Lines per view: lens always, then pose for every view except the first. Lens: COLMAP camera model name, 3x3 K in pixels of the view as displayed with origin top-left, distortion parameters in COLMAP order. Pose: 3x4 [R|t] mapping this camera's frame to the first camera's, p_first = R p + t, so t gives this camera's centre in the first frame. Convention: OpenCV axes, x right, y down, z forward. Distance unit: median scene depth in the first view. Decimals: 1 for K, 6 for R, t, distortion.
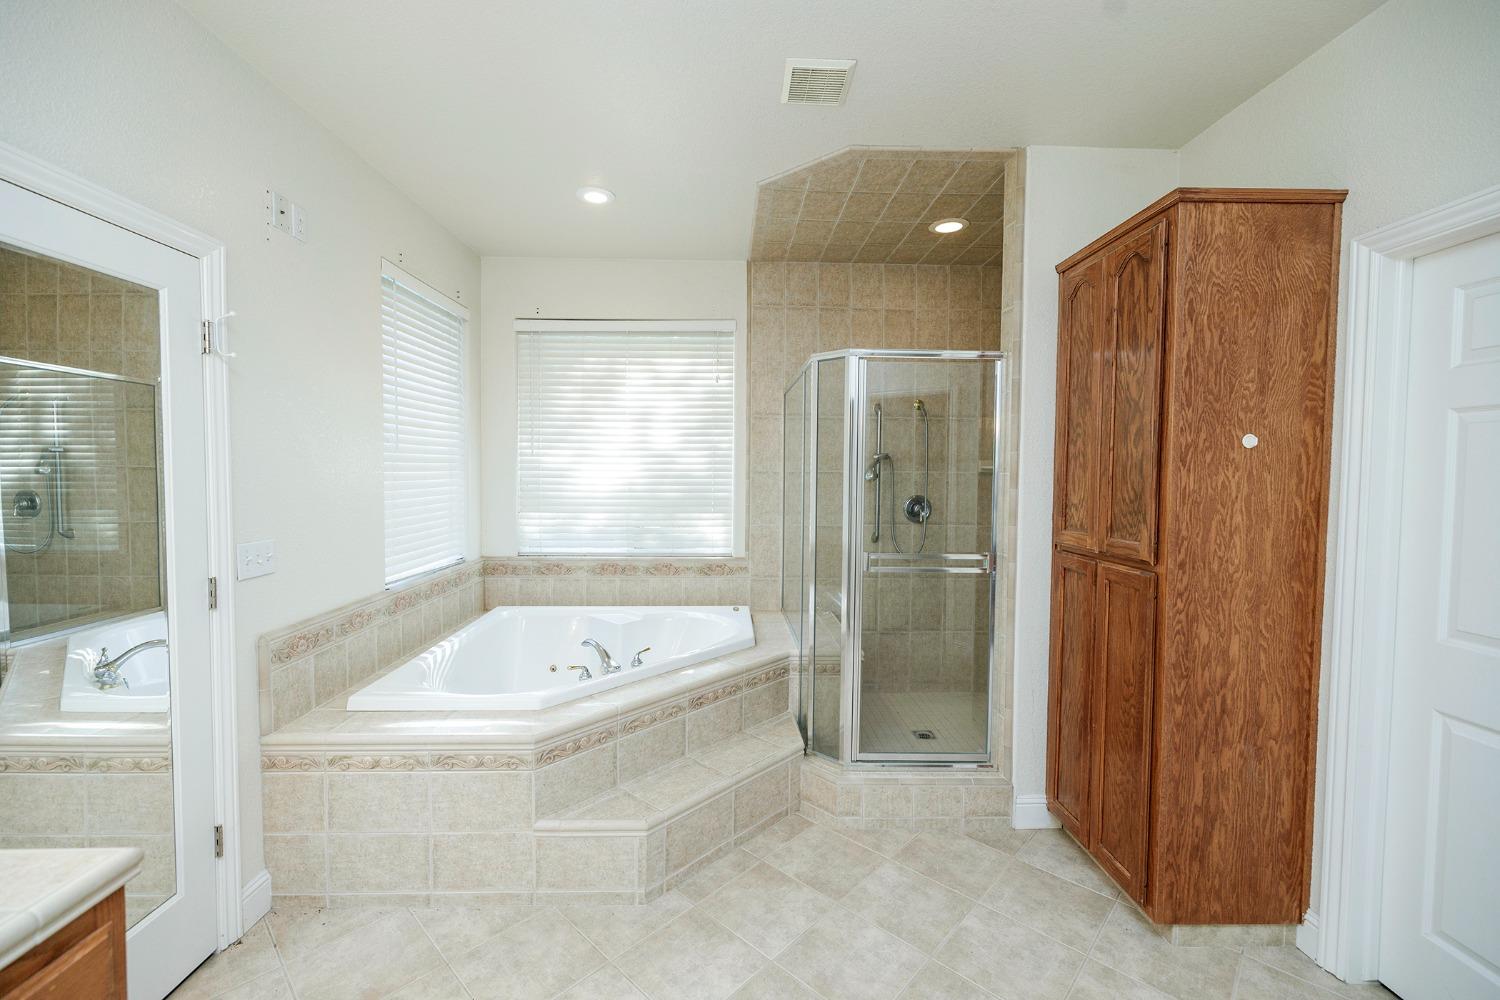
lens RADIAL K [[620.5, 0, 742.0], [0, 620.5, 496.9], [0, 0, 1]] dist [-0.002570, -0.000032]
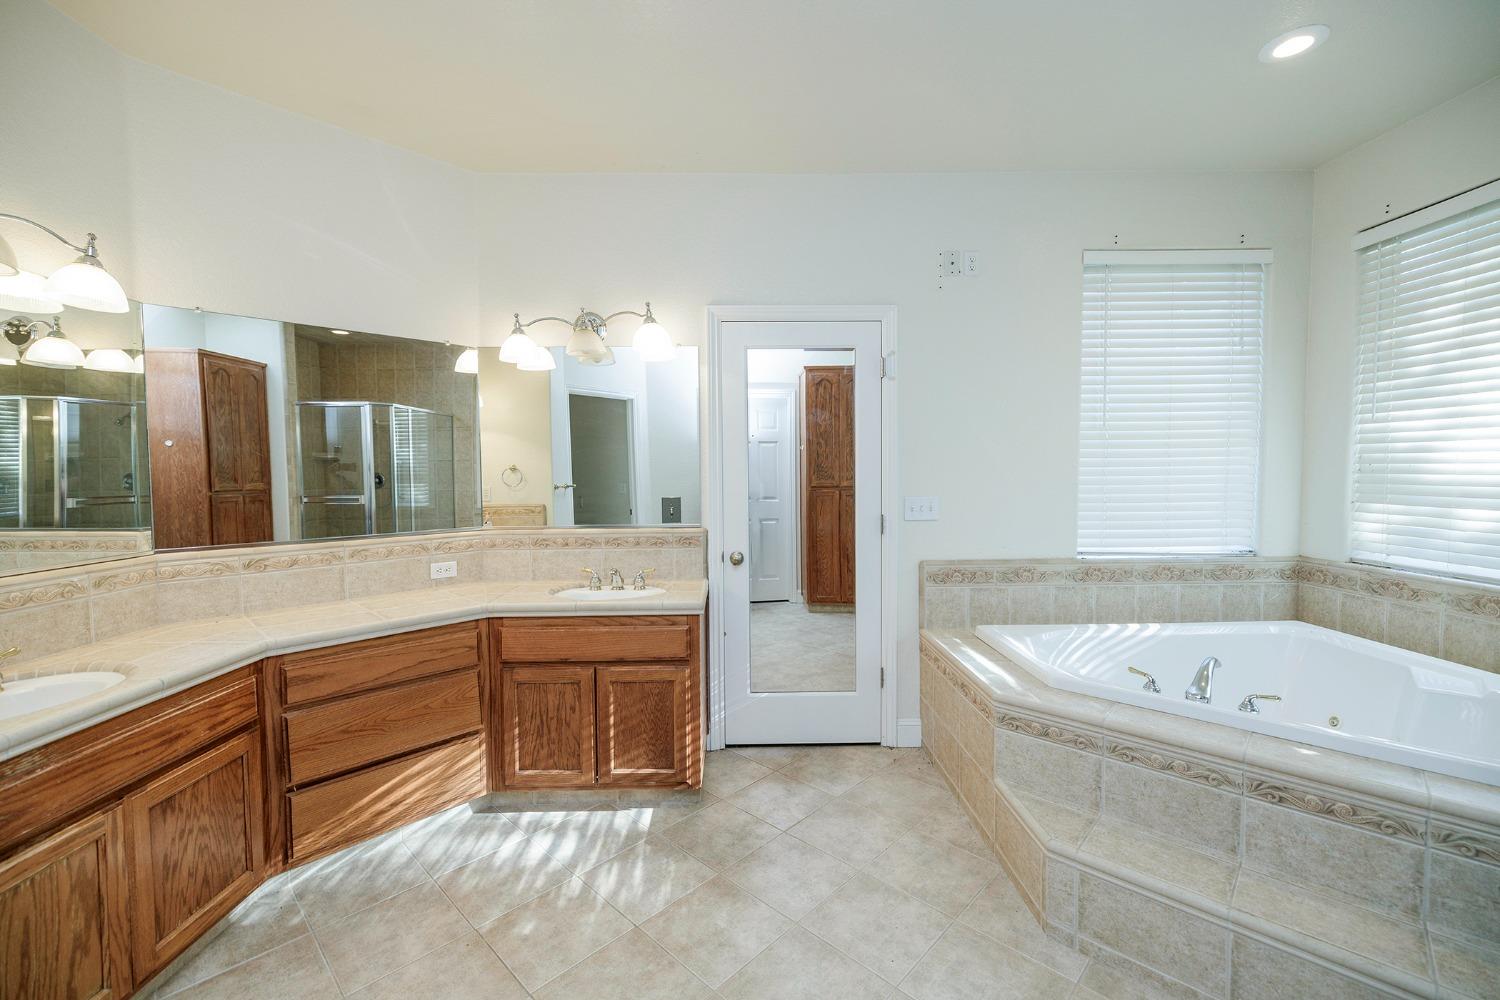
lens RADIAL K [[620.5, 0, 743.1], [0, 620.5, 495.6], [0, 0, 1]] dist [-0.002570, -0.000032]
pose [[-0.006501, 0.035436, -0.999351, 0.510974], [-0.034270, 0.998777, 0.035638, 0.022733], [0.999391, 0.034480, -0.005279, 0.418637]]
